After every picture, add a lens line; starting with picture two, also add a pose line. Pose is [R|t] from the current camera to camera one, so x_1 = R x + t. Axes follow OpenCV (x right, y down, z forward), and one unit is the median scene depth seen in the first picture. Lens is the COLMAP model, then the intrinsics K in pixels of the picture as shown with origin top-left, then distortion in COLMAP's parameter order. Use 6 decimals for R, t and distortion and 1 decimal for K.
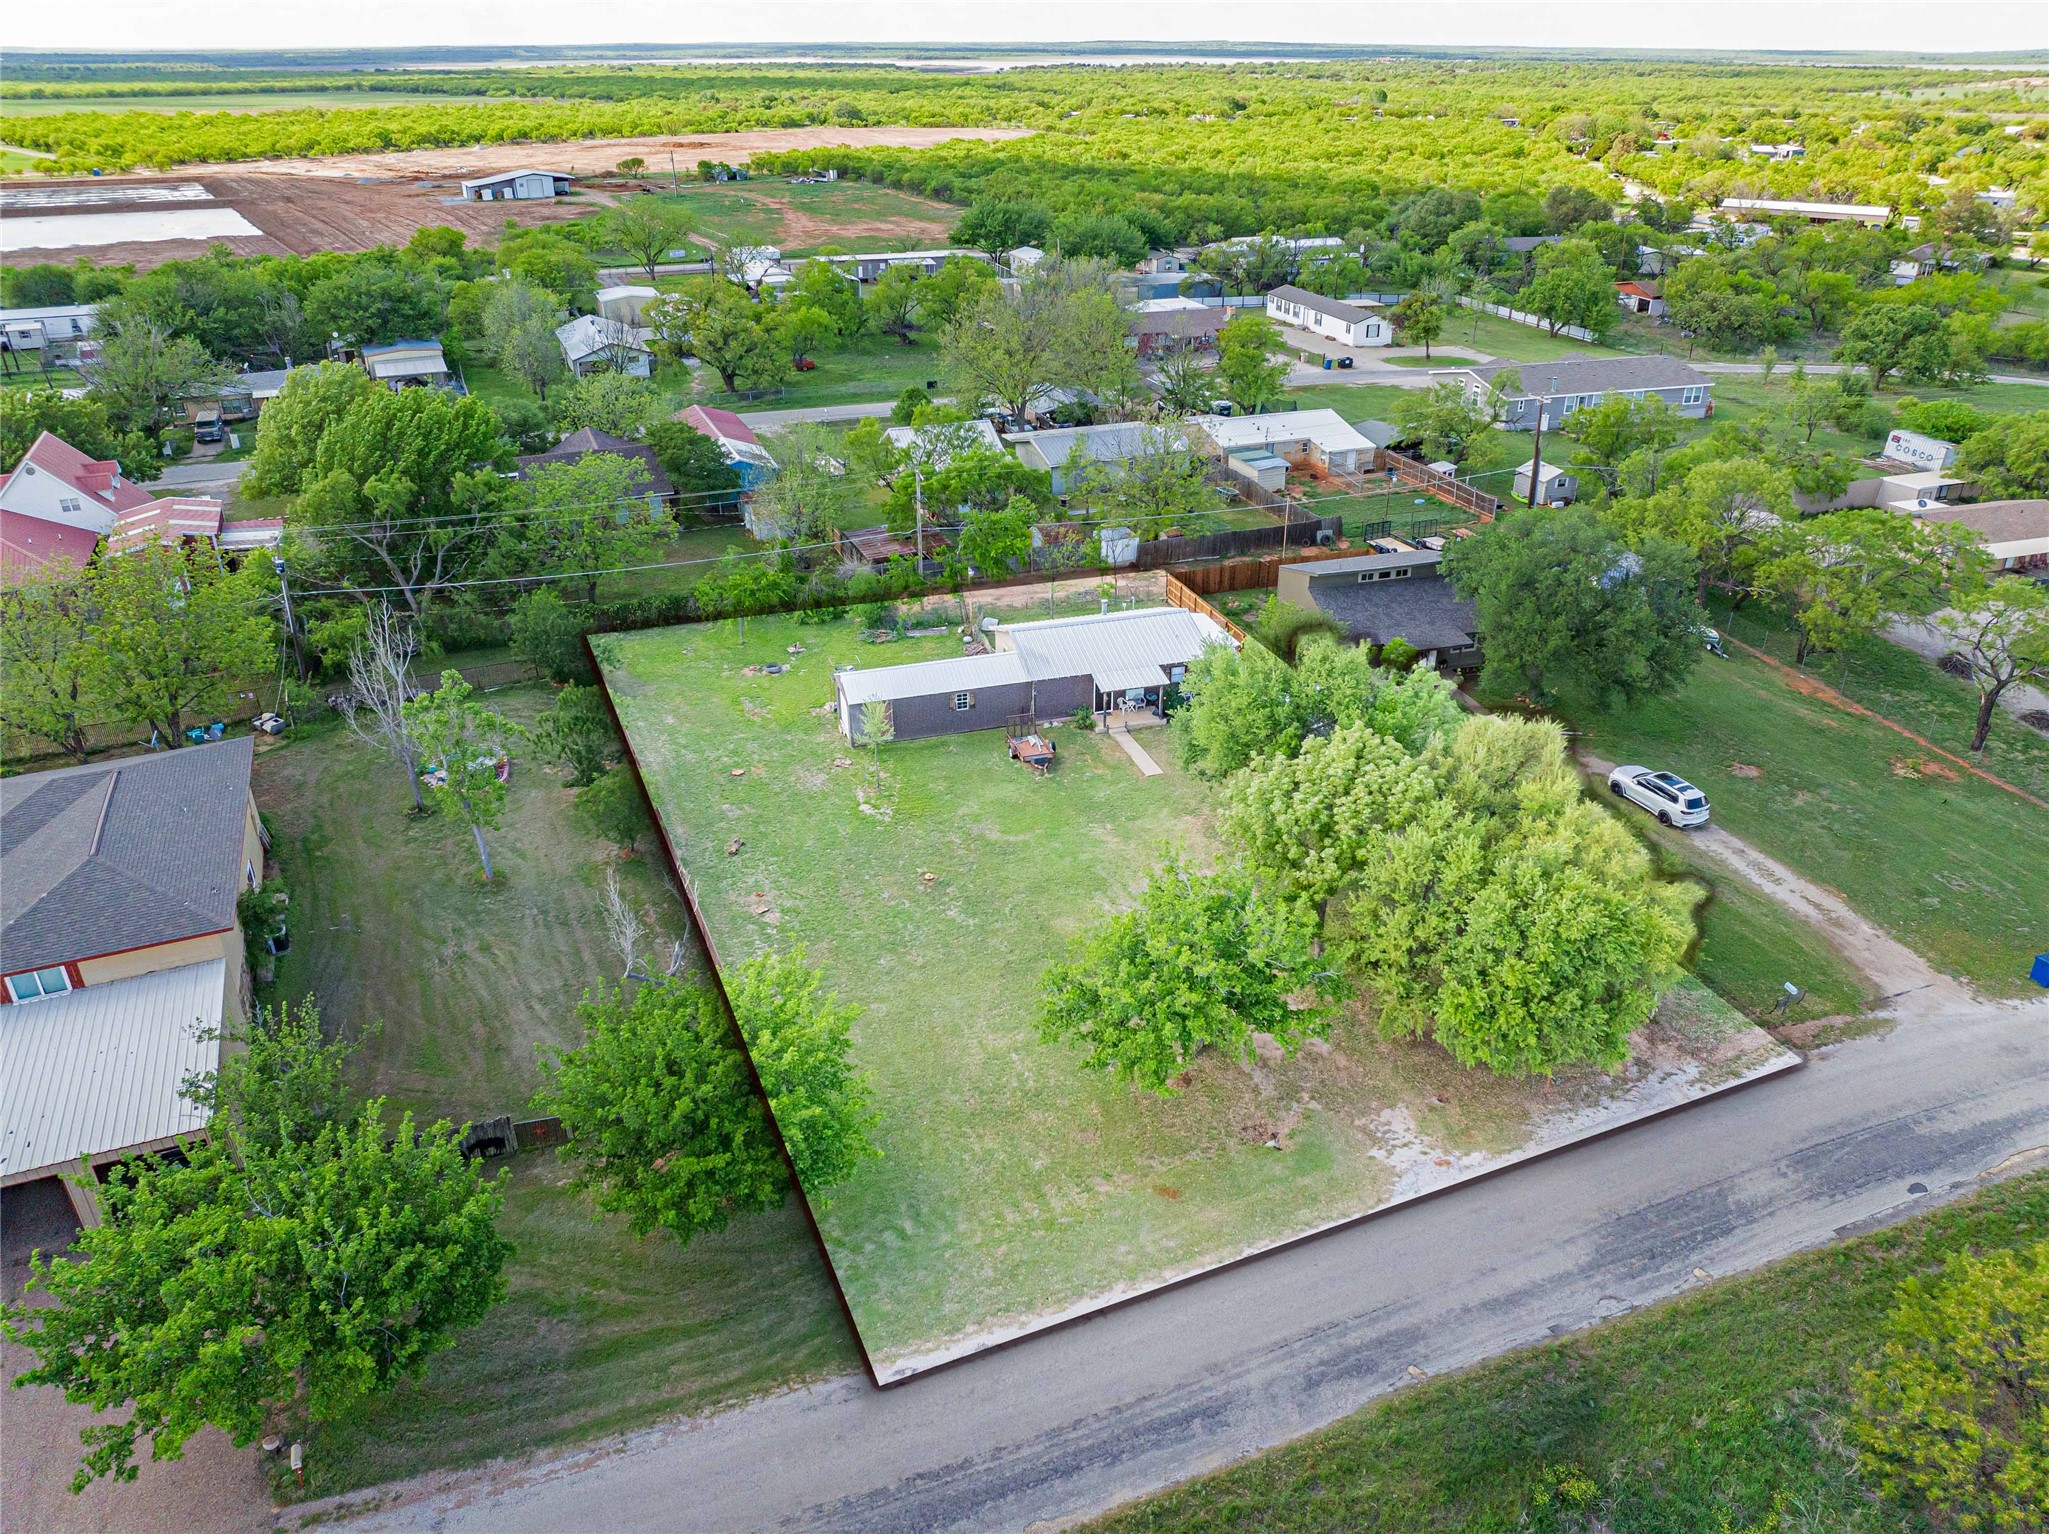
lens RADIAL K [[1436.4, 0, 1042.0], [0, 1436.4, 765.1], [0, 0, 1]] dist [-0.028636, -0.012903]
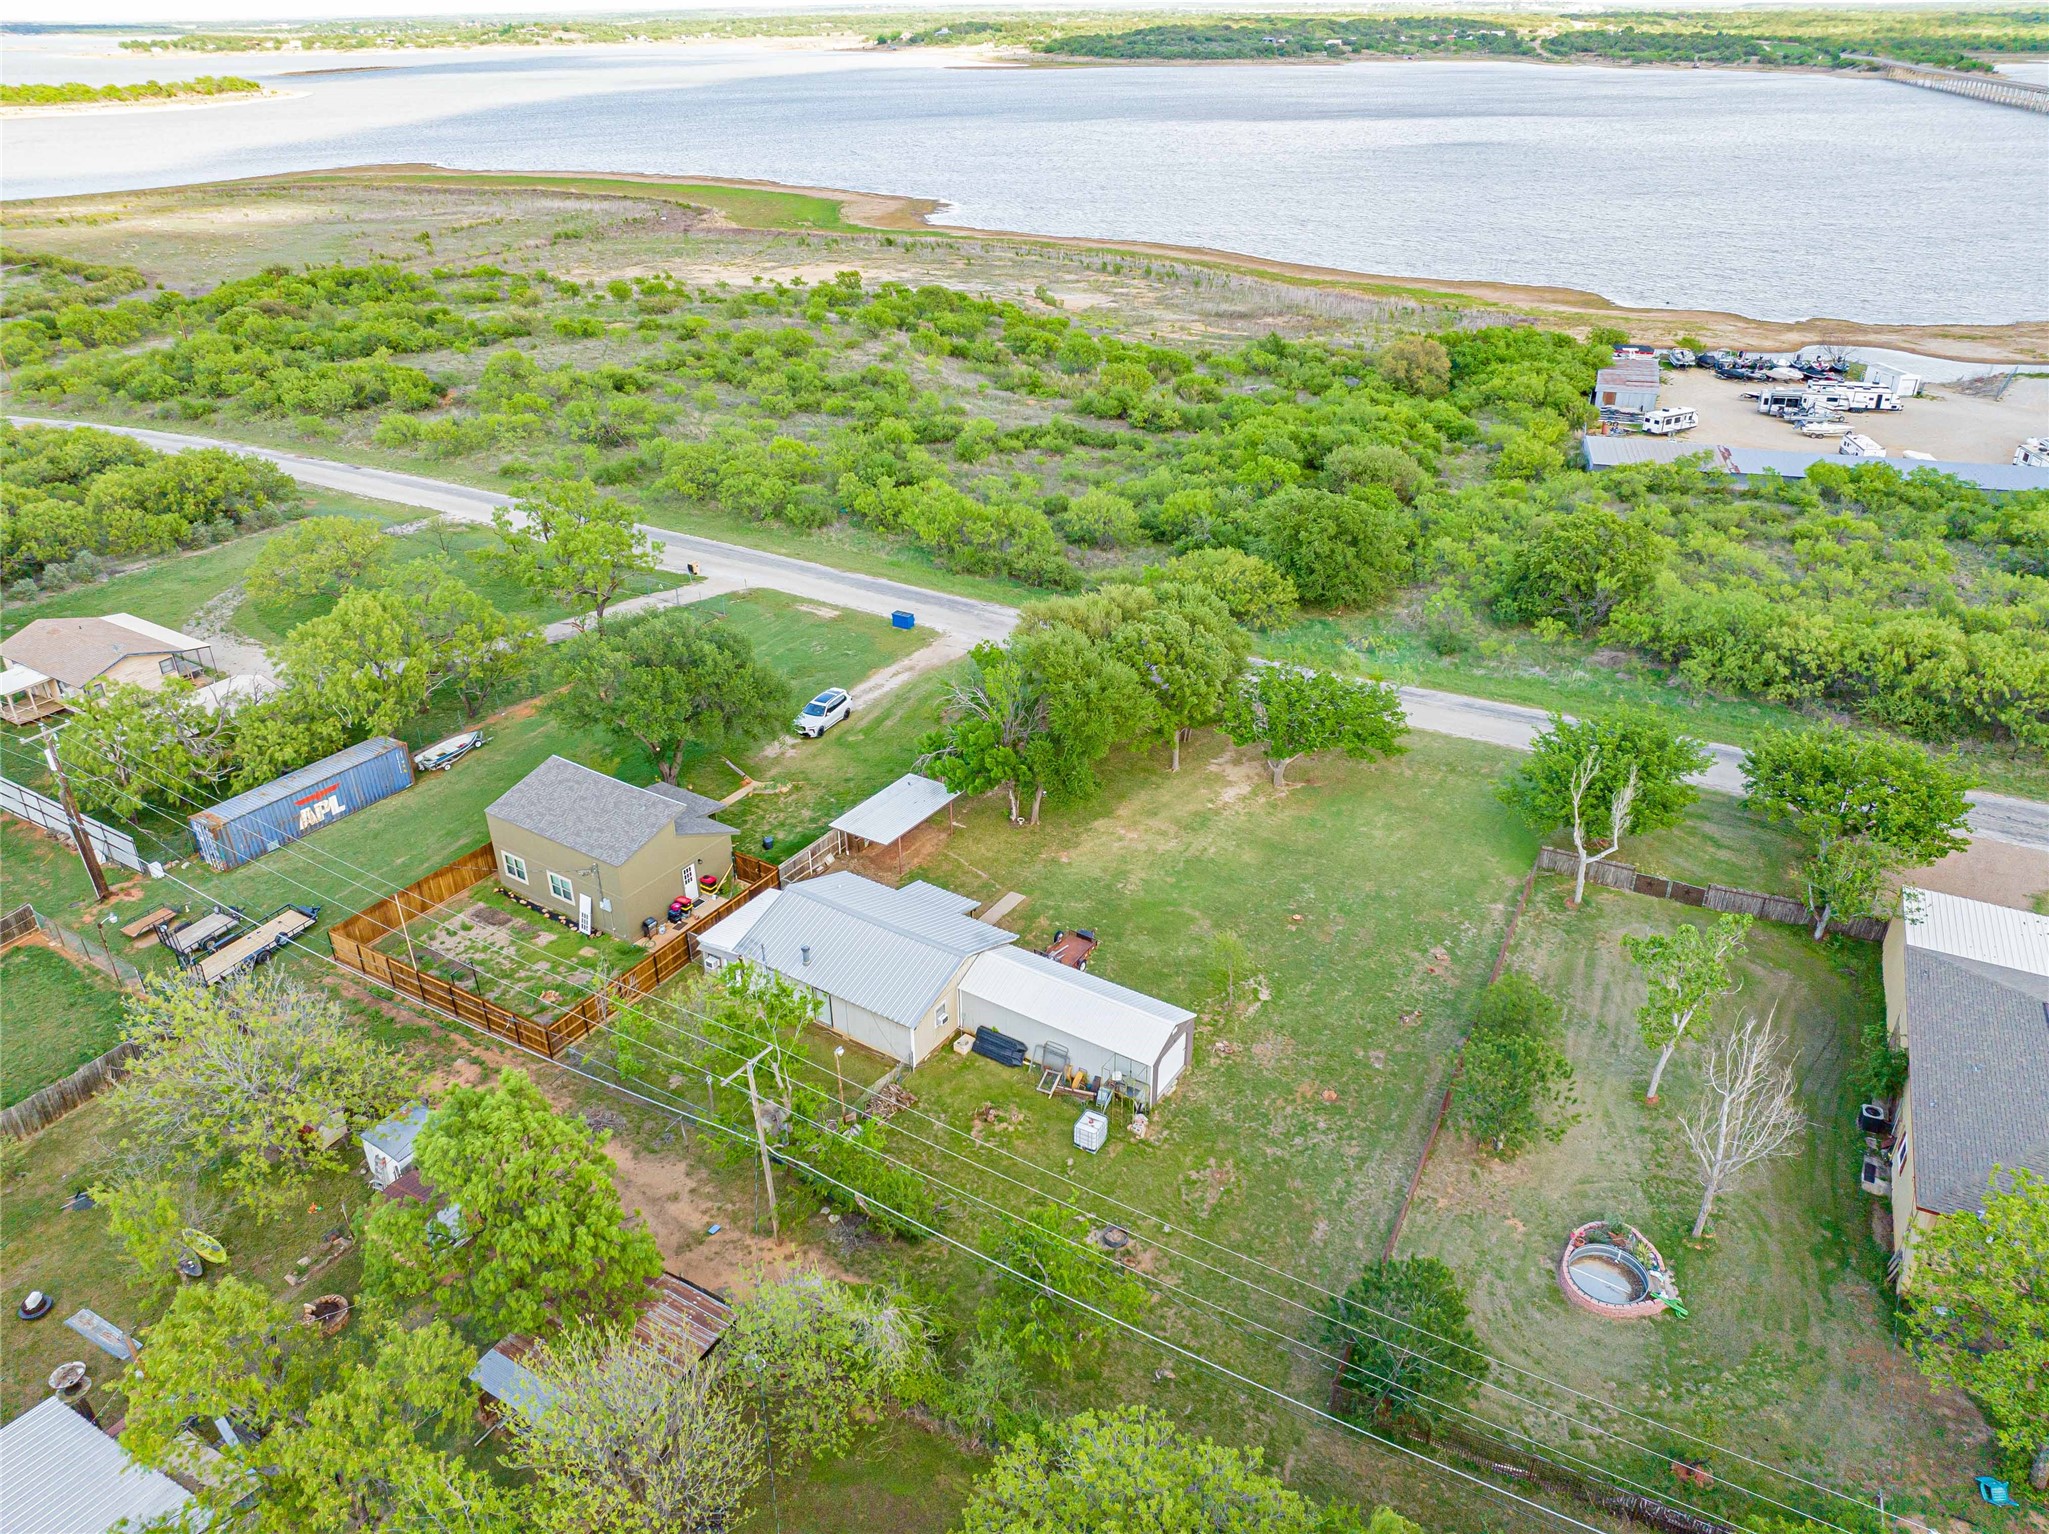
lens RADIAL K [[1436.4, 0, 1035.9], [0, 1436.4, 761.8], [0, 0, 1]] dist [-0.028636, -0.012903]
pose [[-0.632741, -0.355698, 0.687835, -0.770765], [0.356084, 0.655125, 0.666345, -0.942181], [-0.687636, 0.666551, -0.287866, 1.541574]]
